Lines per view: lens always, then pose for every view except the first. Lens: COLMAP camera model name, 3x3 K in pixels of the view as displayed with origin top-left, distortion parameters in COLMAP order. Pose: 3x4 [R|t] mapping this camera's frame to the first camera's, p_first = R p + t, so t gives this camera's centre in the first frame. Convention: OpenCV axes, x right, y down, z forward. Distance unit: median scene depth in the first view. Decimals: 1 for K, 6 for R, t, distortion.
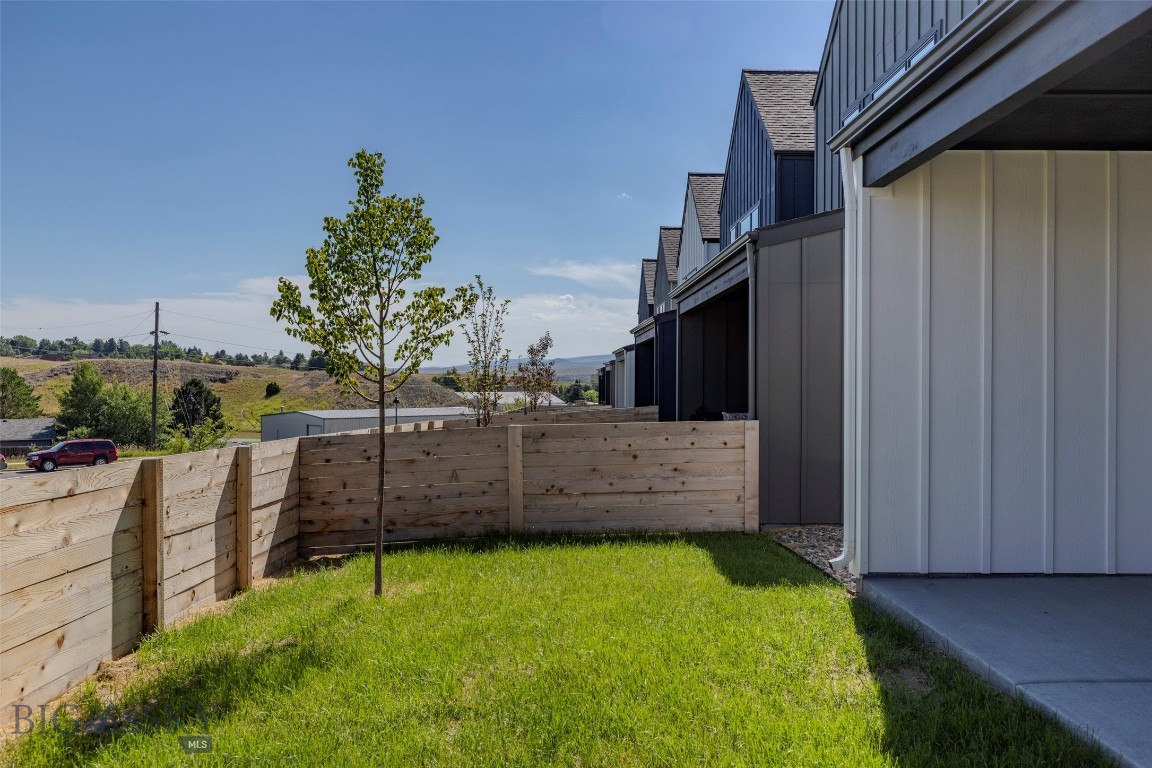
lens RADIAL K [[889.9, 0, 576.3], [0, 889.9, 380.7], [0, 0, 1]] dist [-0.011994, 0.003248]
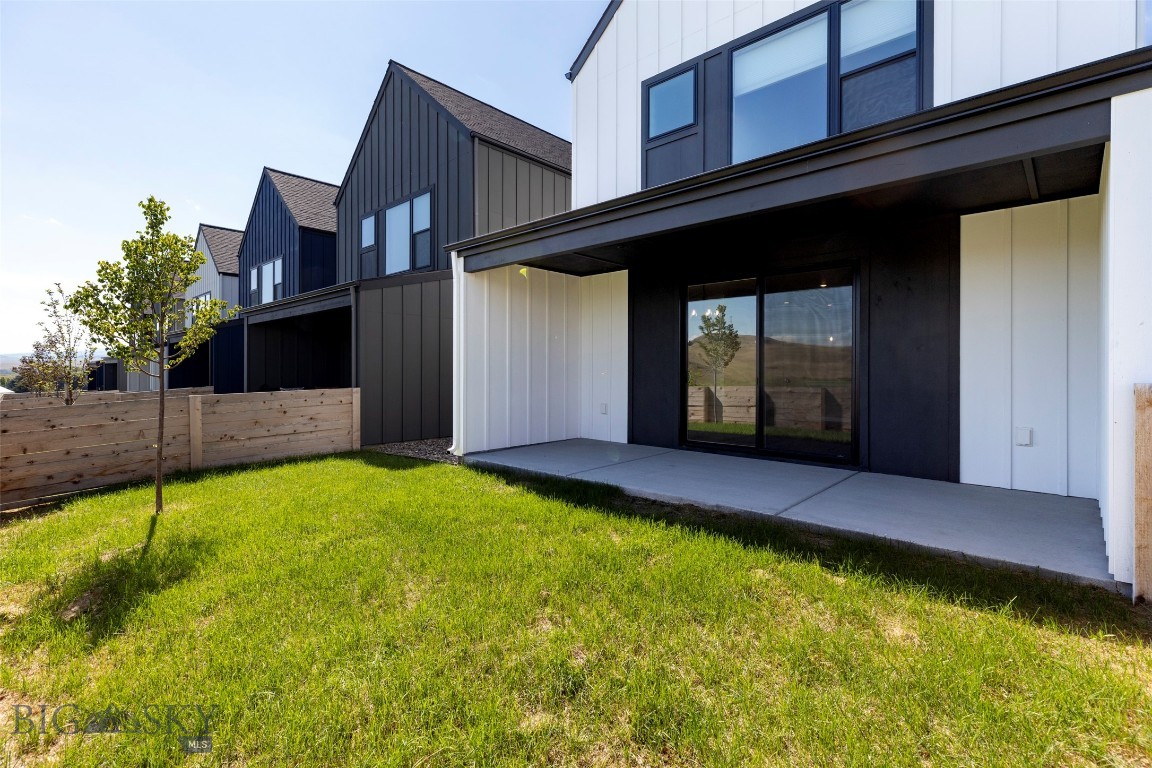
lens RADIAL K [[527.8, 0, 576.0], [0, 527.8, 373.6], [0, 0, 1]] dist [-0.000583, -0.000191]
pose [[0.686210, -0.008261, 0.727357, -0.267276], [0.006240, 0.999966, 0.005470, 0.013479], [-0.727377, 0.000786, 0.686237, -0.040632]]
